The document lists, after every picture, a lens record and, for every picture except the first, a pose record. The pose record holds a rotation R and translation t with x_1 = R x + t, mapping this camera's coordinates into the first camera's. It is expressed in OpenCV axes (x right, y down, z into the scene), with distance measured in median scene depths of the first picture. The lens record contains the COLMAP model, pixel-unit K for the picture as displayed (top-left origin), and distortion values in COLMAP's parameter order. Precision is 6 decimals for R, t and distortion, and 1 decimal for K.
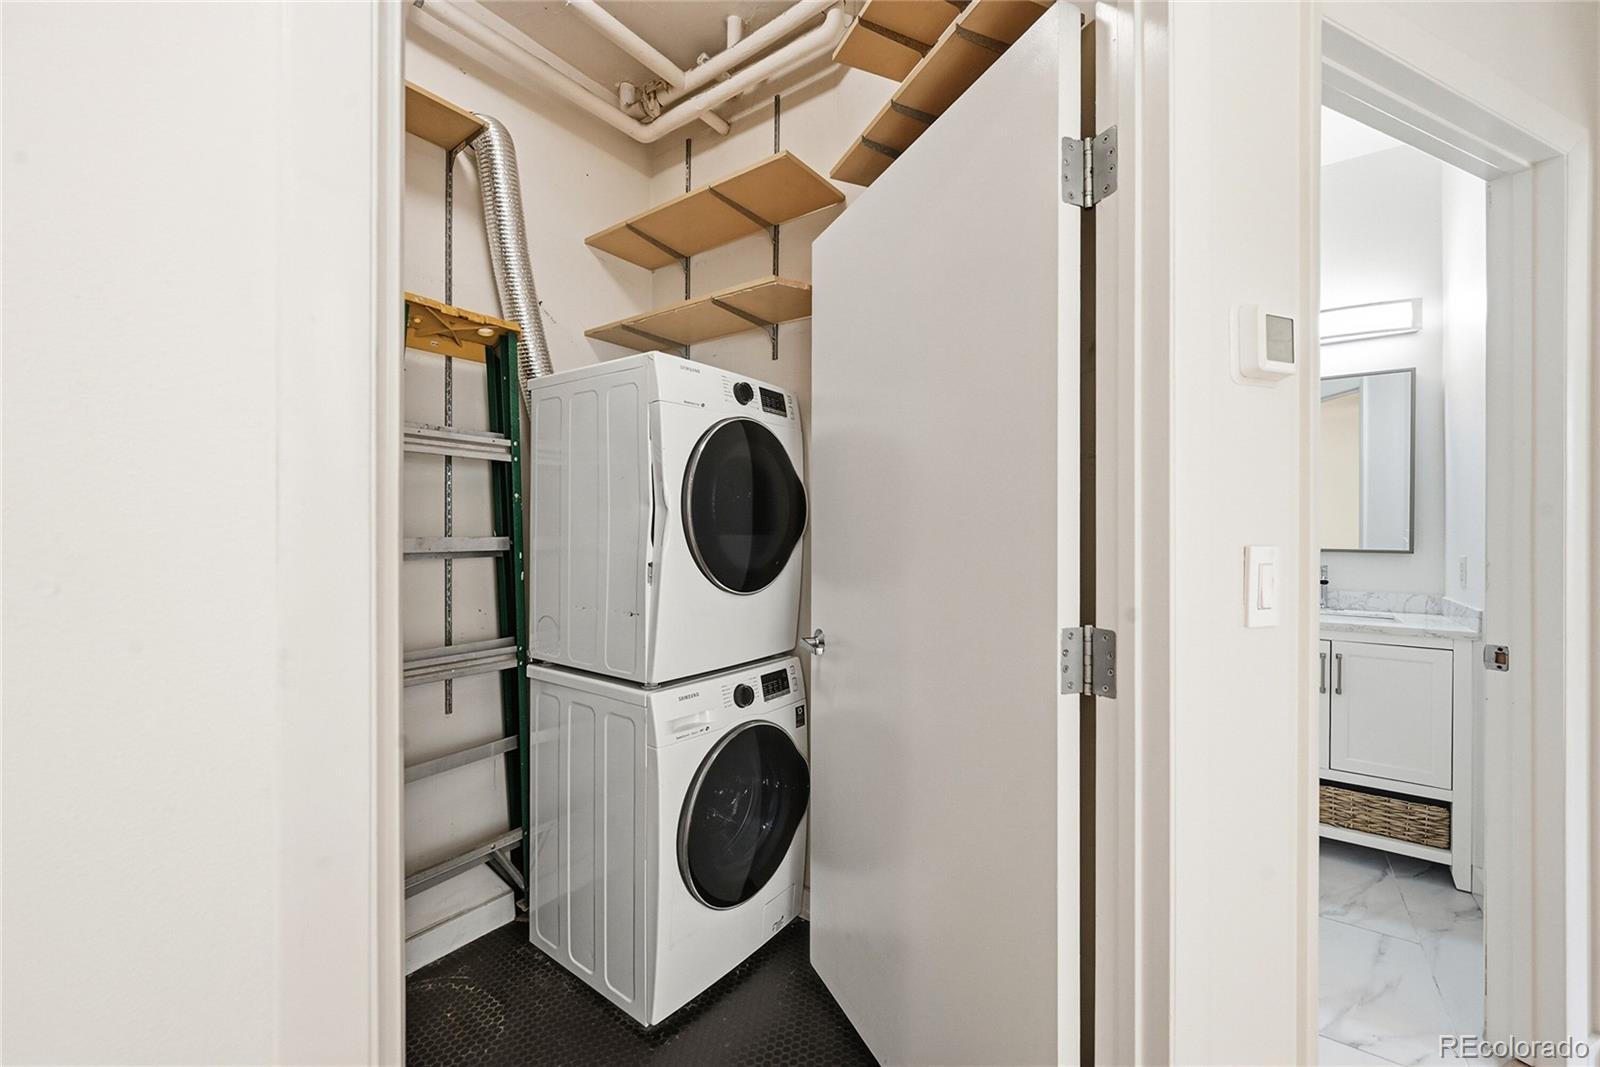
lens RADIAL K [[630.9, 0, 791.8], [0, 630.9, 536.1], [0, 0, 1]] dist [-0.011295, 0.000017]
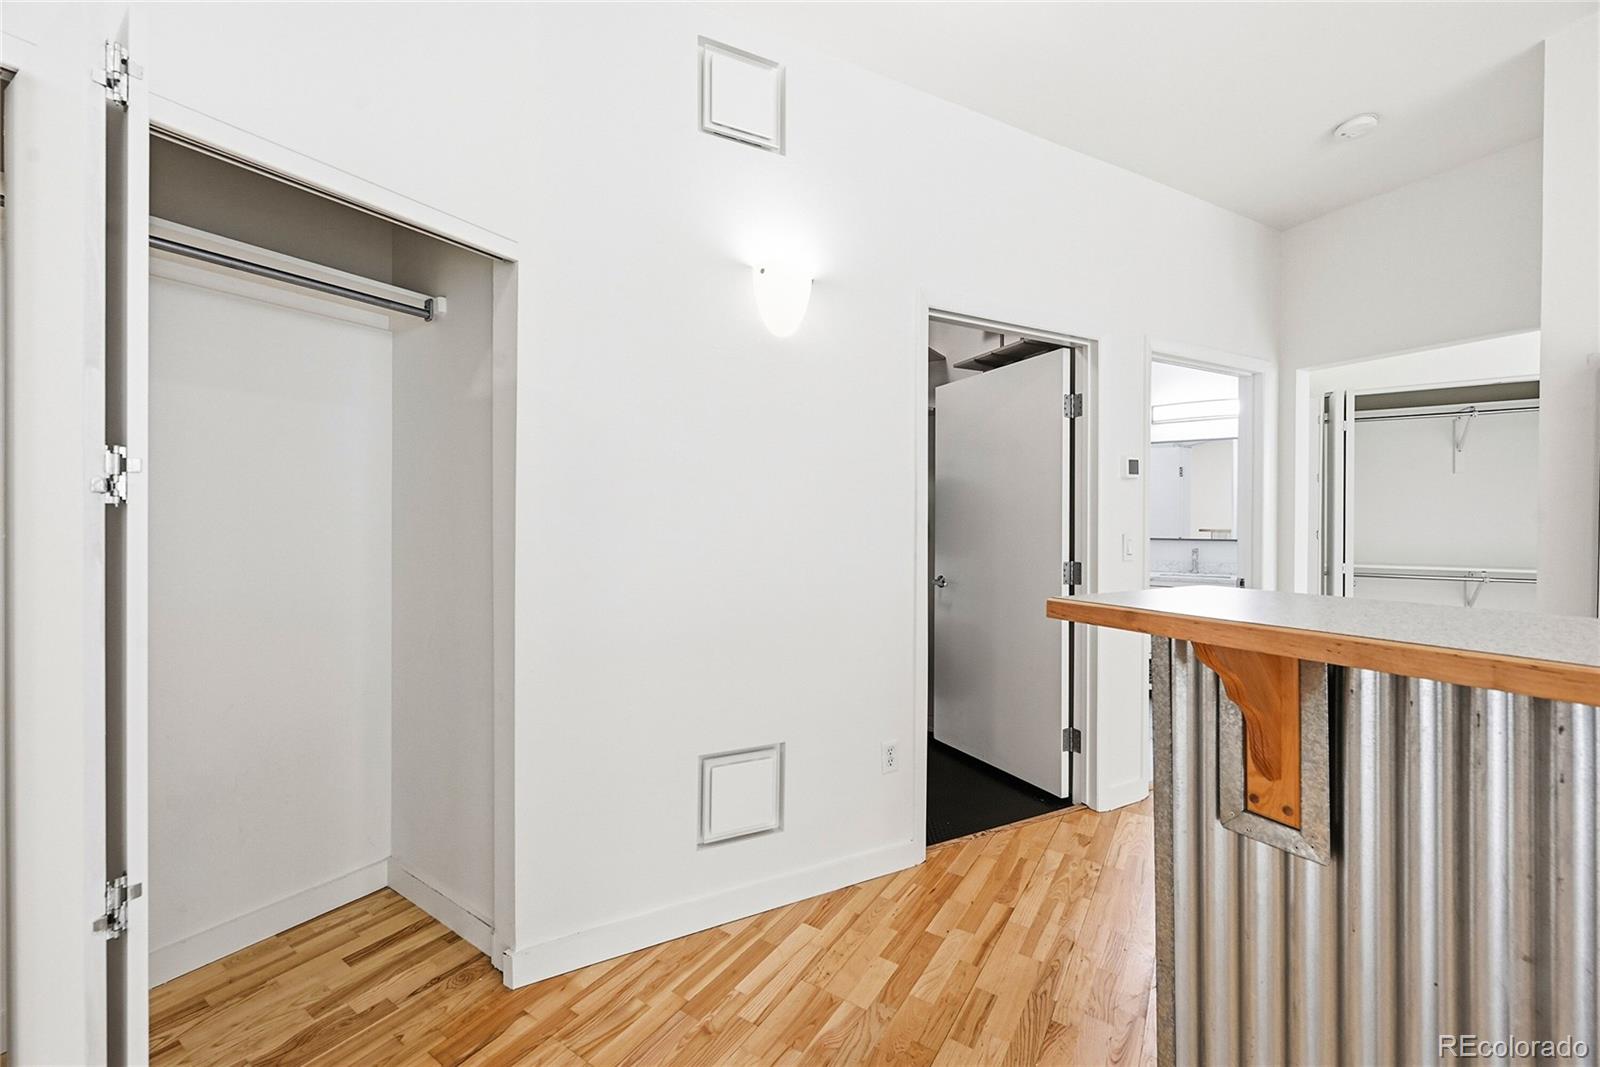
lens RADIAL K [[630.9, 0, 808.2], [0, 630.9, 525.2], [0, 0, 1]] dist [-0.011295, 0.000017]
pose [[0.999194, 0.005810, 0.039717, -0.891493], [-0.005686, 0.999979, -0.003237, -0.011673], [-0.039735, 0.003009, 0.999206, -1.920615]]
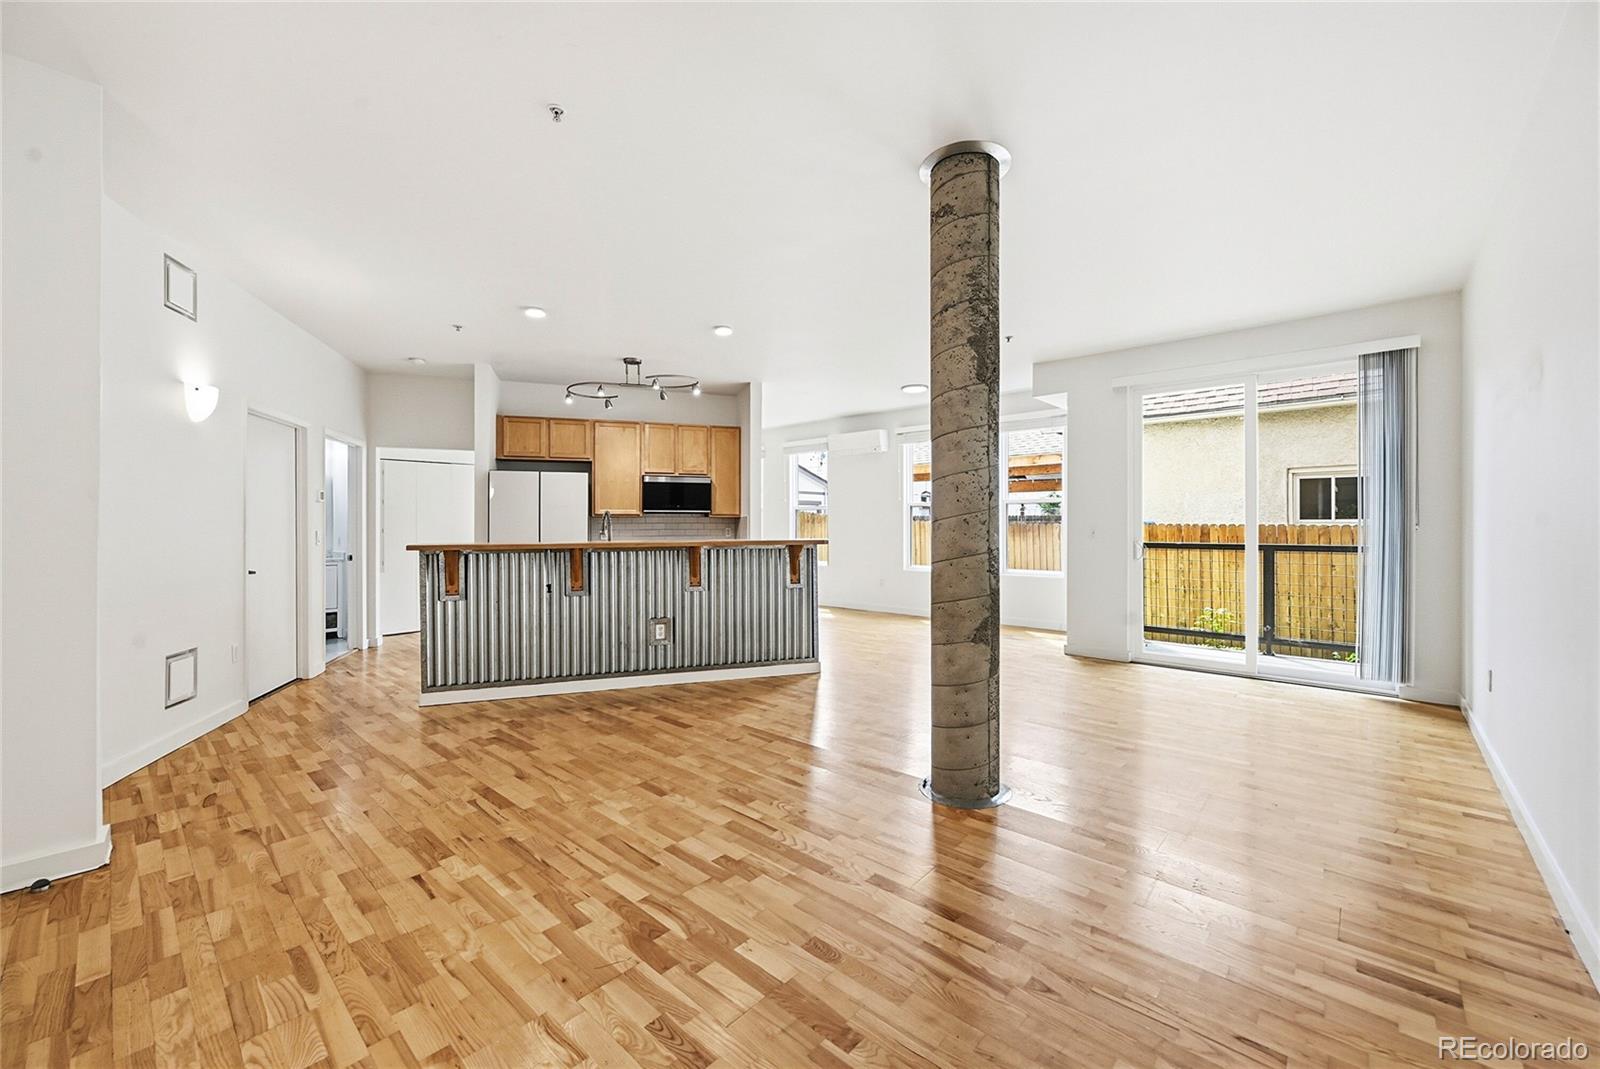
lens RADIAL K [[630.9, 0, 801.9], [0, 630.9, 531.3], [0, 0, 1]] dist [-0.011295, 0.000017]
pose [[0.105148, -0.002380, 0.994454, -4.362707], [0.001243, 0.999997, 0.002262, 0.003740], [-0.994456, 0.000998, 0.105150, -3.918228]]
